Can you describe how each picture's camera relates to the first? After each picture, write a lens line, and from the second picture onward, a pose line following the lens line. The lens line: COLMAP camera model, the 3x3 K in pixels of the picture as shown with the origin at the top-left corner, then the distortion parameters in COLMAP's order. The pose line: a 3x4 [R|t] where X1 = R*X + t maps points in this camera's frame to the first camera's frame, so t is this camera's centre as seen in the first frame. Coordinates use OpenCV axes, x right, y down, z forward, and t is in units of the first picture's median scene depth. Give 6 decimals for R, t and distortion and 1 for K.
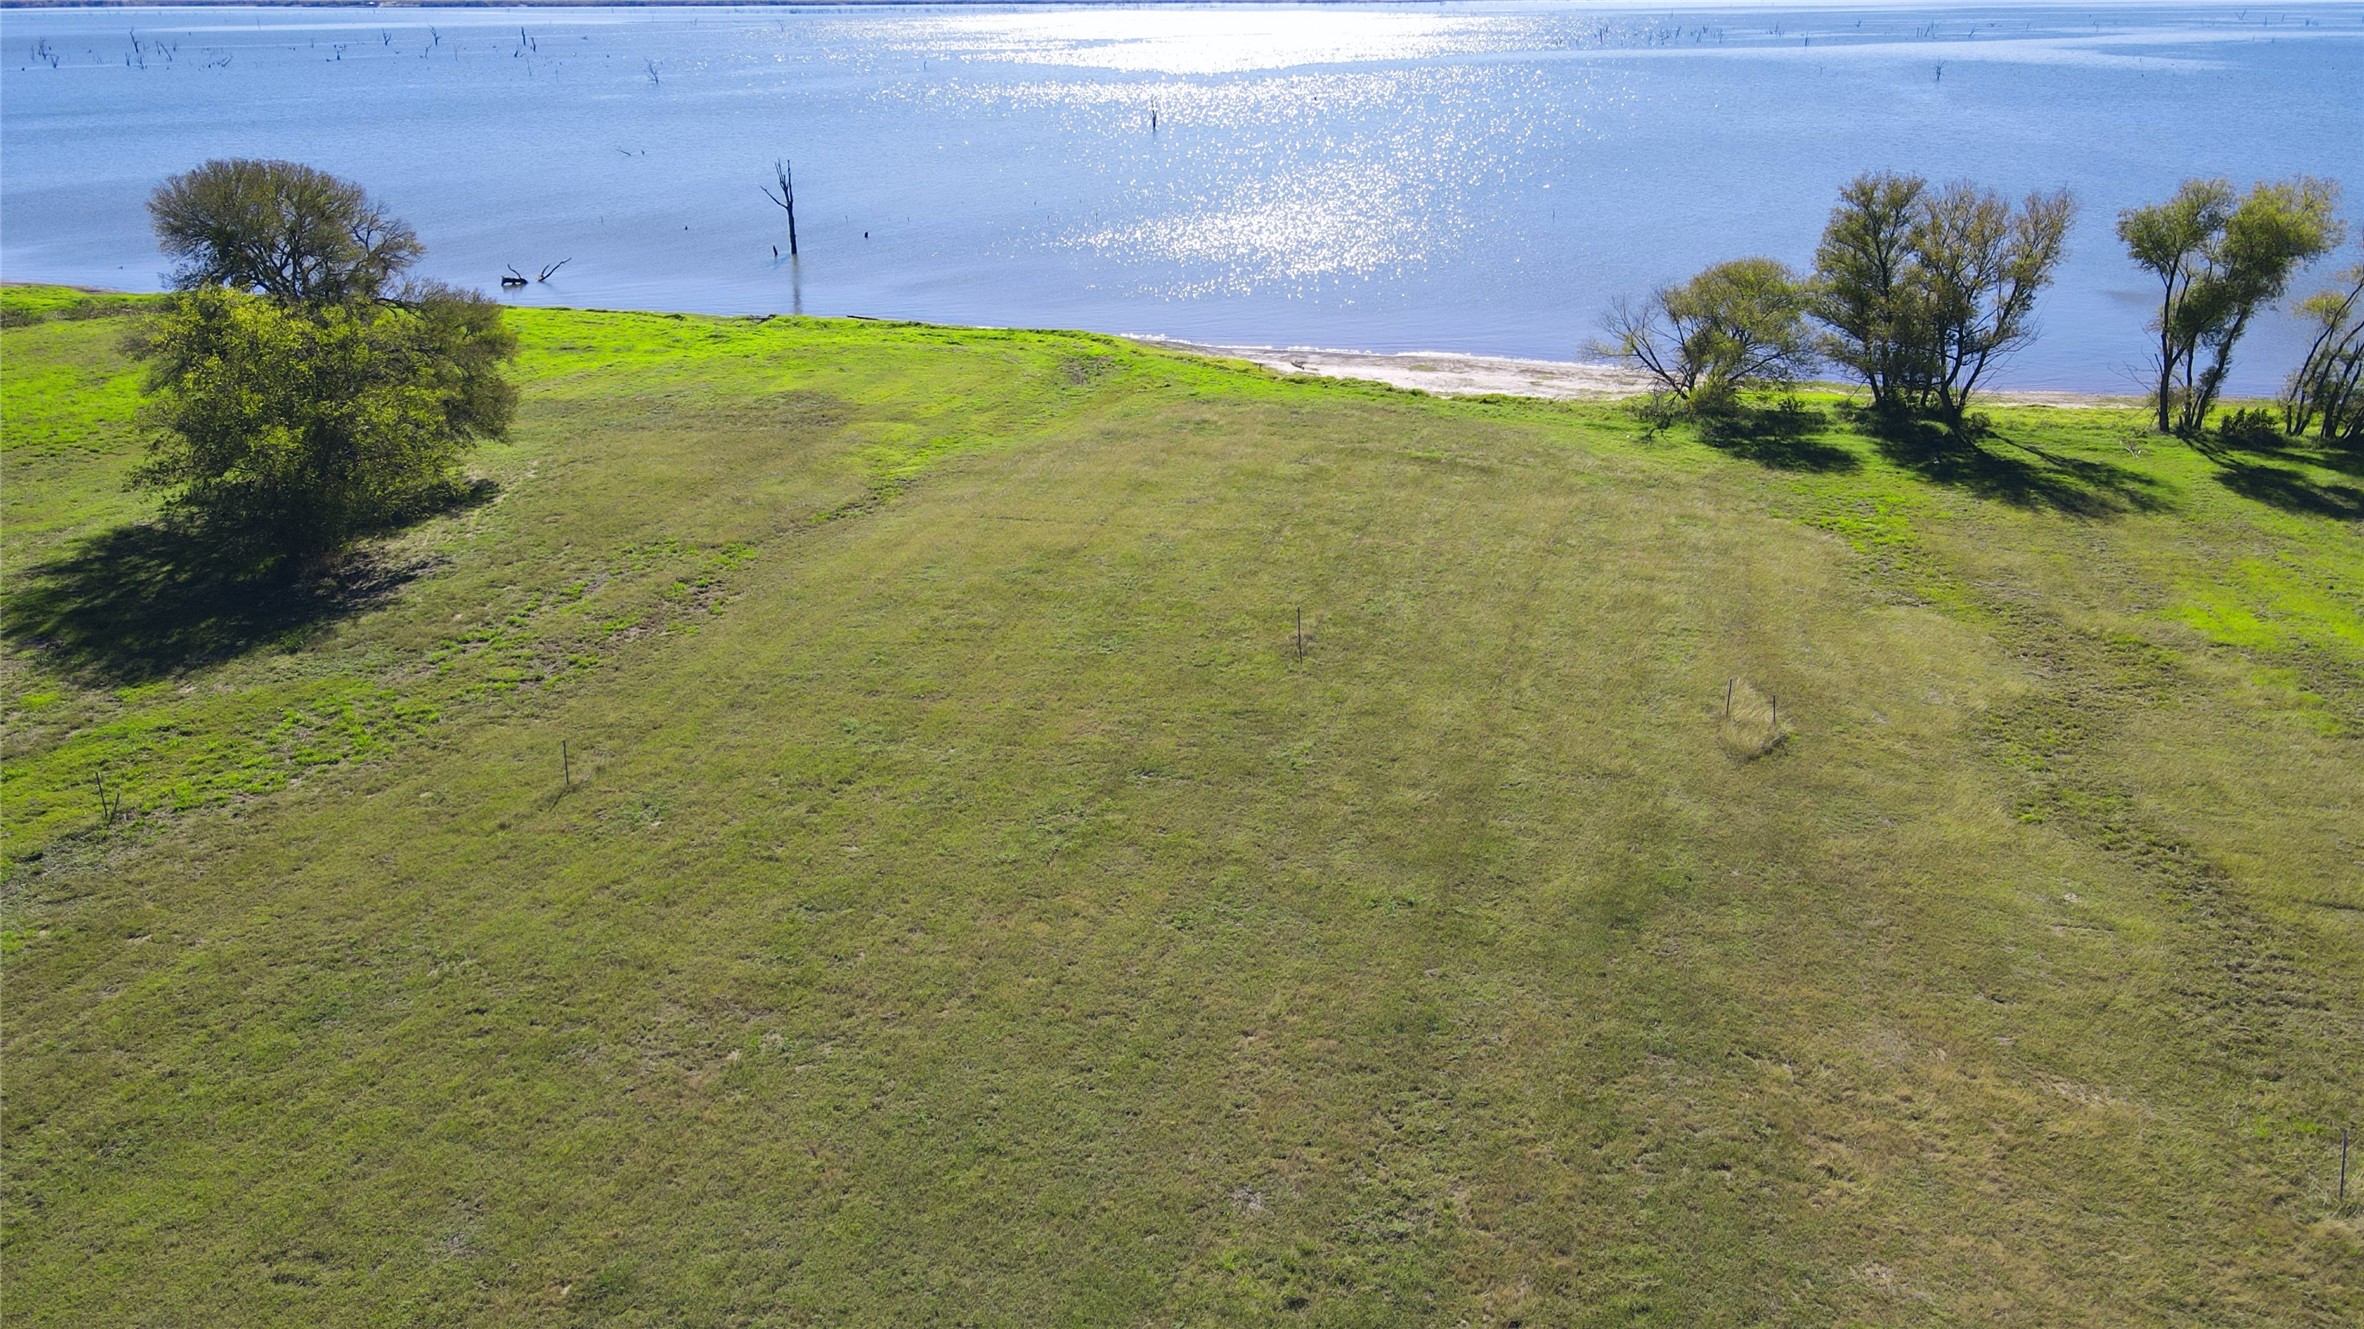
lens RADIAL K [[1734.7, 0, 1170.9], [0, 1734.7, 656.2], [0, 0, 1]] dist [0.000959, 0.026208]
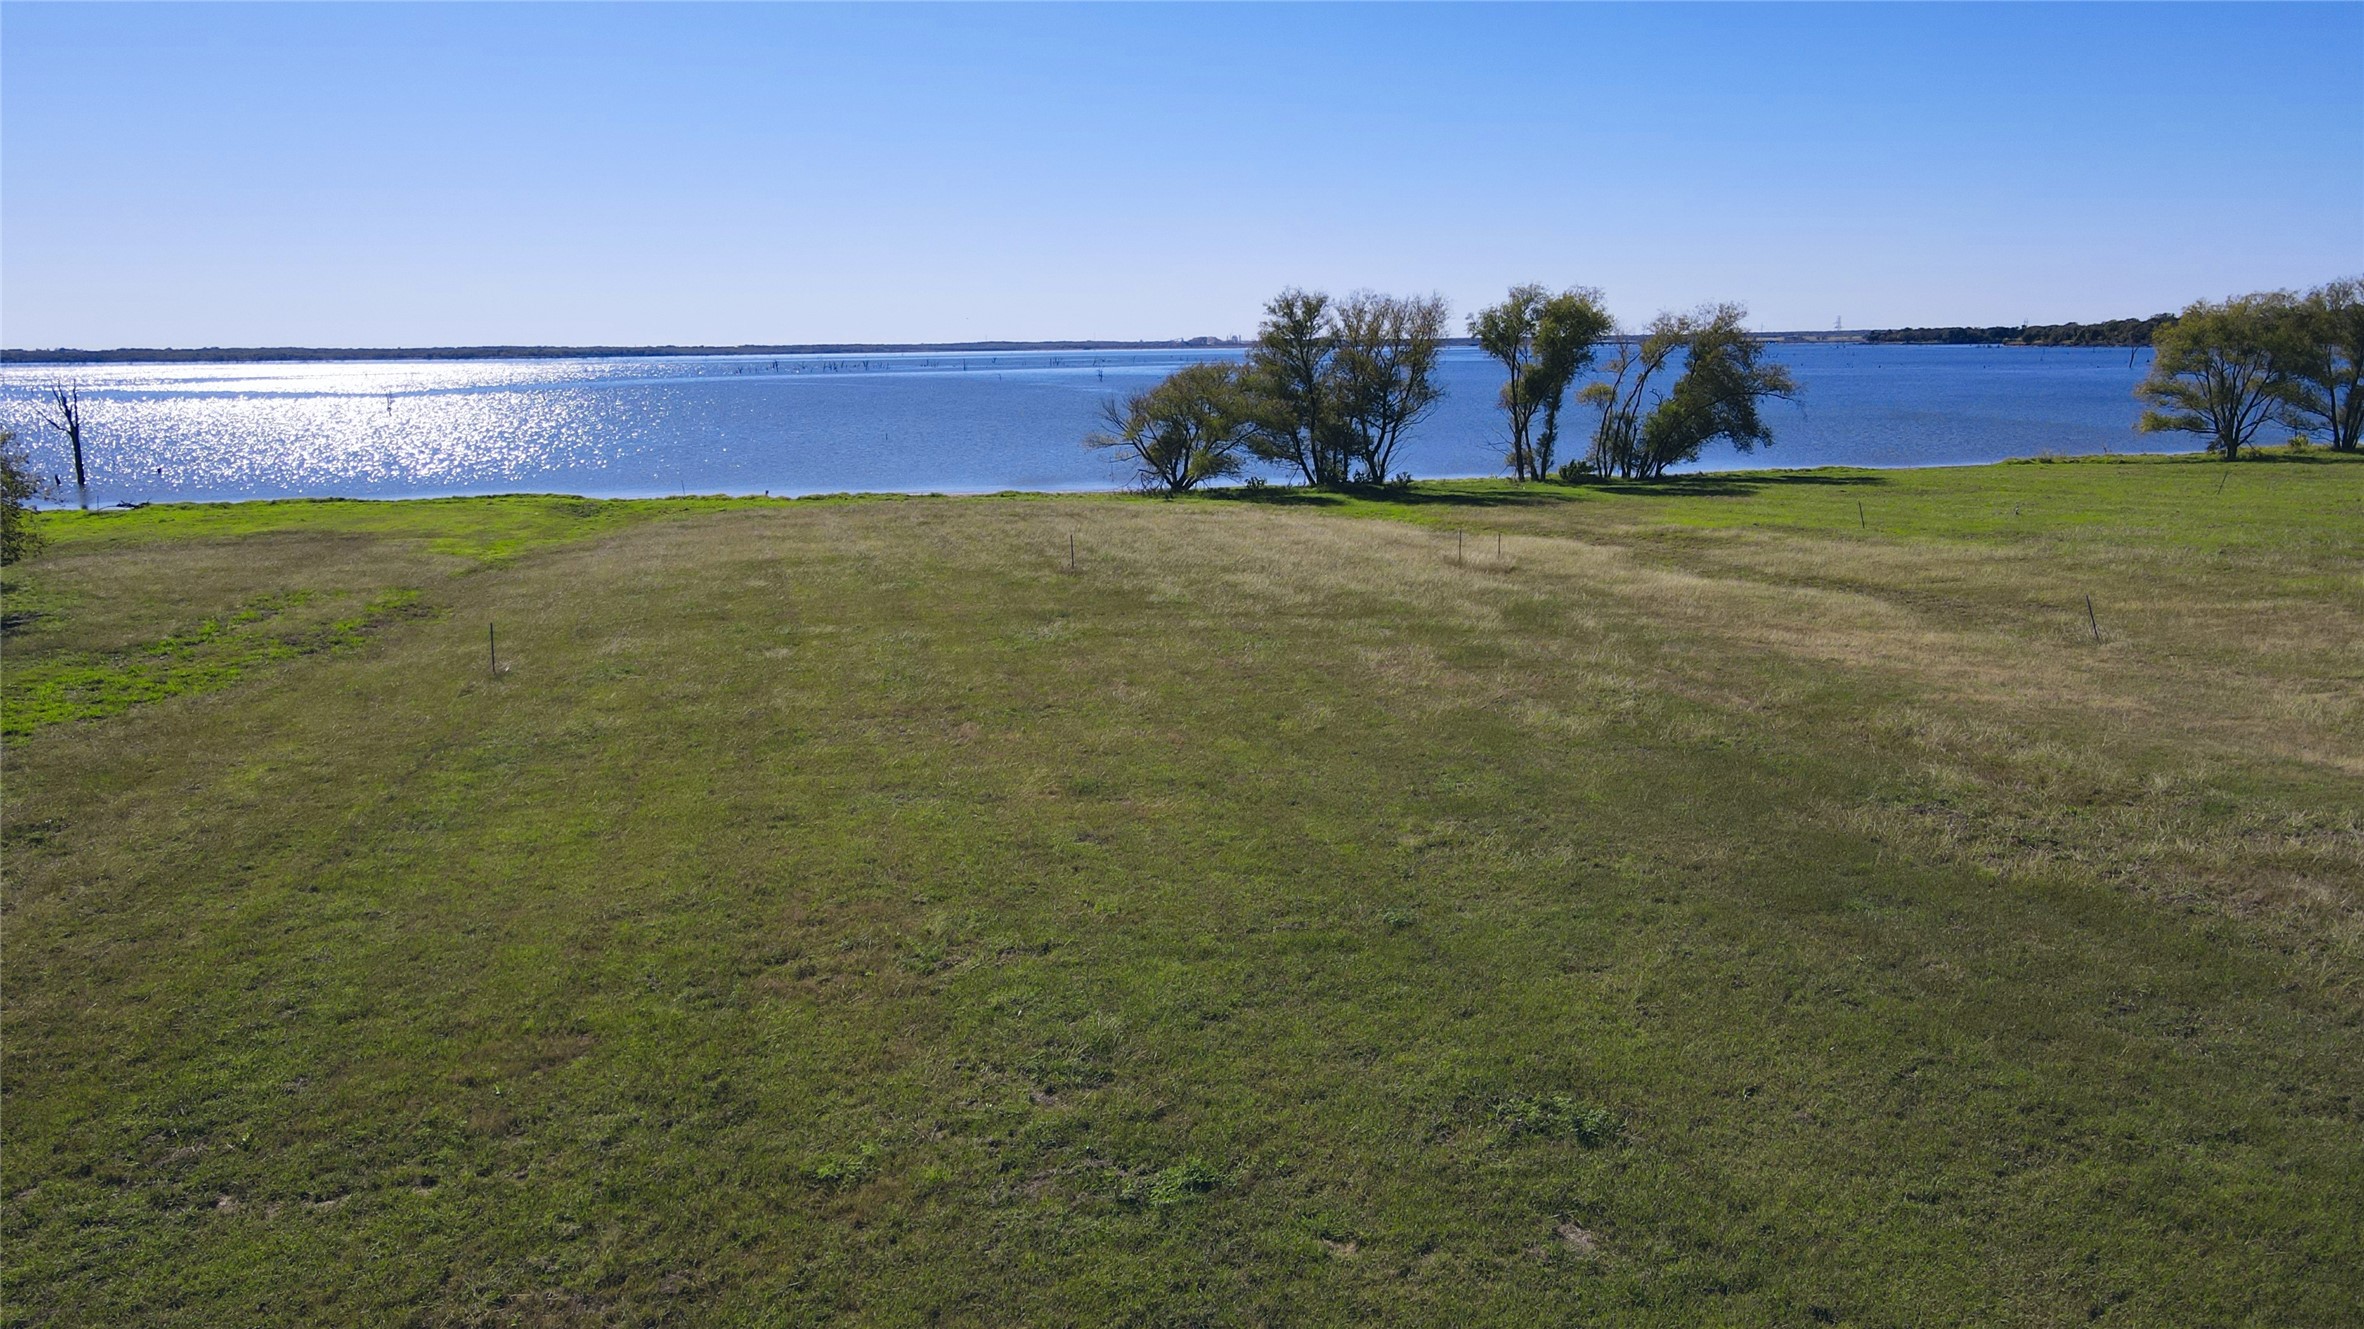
lens RADIAL K [[1734.7, 0, 1175.6], [0, 1734.7, 662.5], [0, 0, 1]] dist [0.000959, 0.026208]
pose [[0.888787, -0.087185, 0.449951, -0.236581], [0.169982, 0.974428, -0.146956, 0.141204], [-0.425632, 0.207096, 0.880879, 0.018042]]
